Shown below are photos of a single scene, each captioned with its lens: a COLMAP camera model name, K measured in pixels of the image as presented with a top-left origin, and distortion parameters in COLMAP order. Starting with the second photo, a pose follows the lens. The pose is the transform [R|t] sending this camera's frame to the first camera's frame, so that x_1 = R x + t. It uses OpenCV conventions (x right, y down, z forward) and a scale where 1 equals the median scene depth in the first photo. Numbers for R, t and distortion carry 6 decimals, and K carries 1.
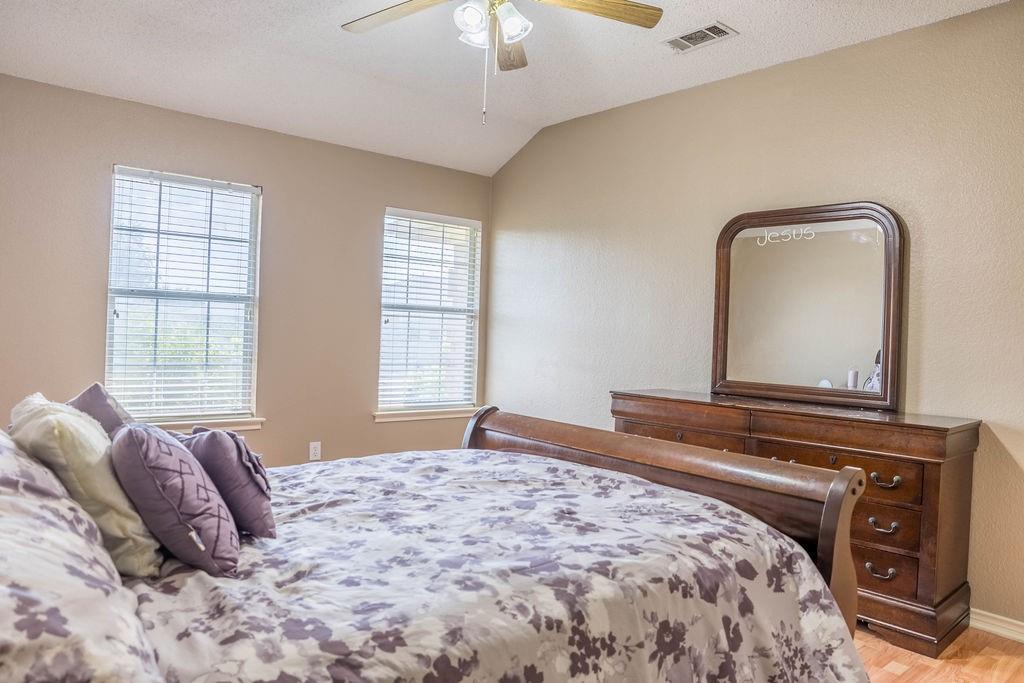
lens RADIAL K [[707.2, 0, 511.7], [0, 707.2, 338.2], [0, 0, 1]] dist [-0.001166, 0.005255]
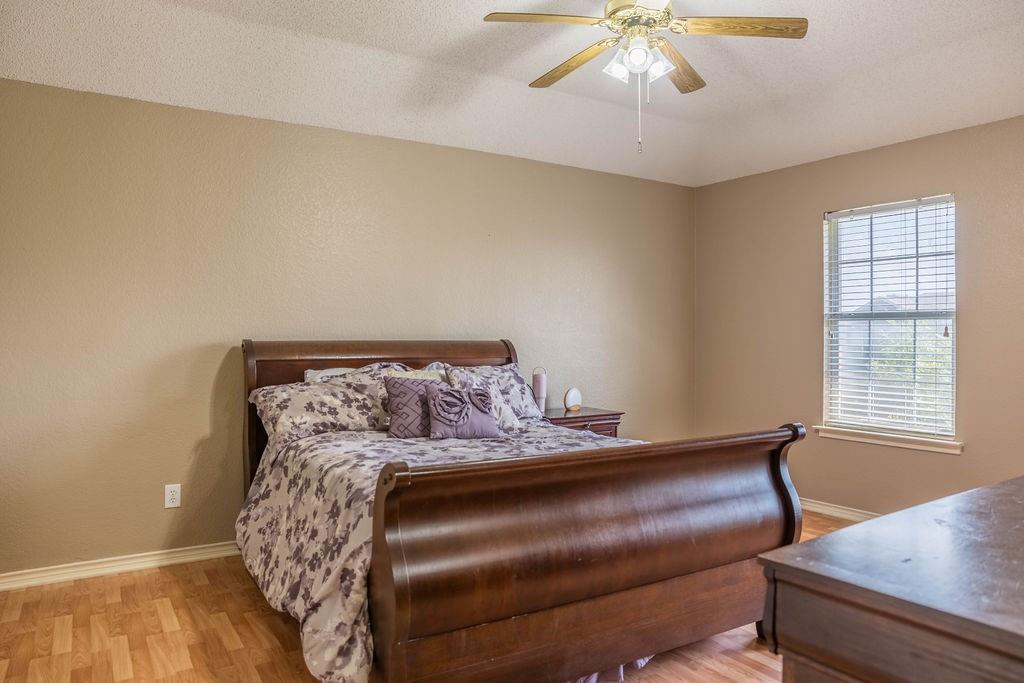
lens RADIAL K [[707.2, 0, 510.6], [0, 707.2, 344.4], [0, 0, 1]] dist [-0.001166, 0.005255]
pose [[-0.079684, -0.023866, -0.996534, 0.626209], [-0.019212, 0.999564, -0.022402, 0.017658], [0.996635, 0.017360, -0.080107, 0.504300]]
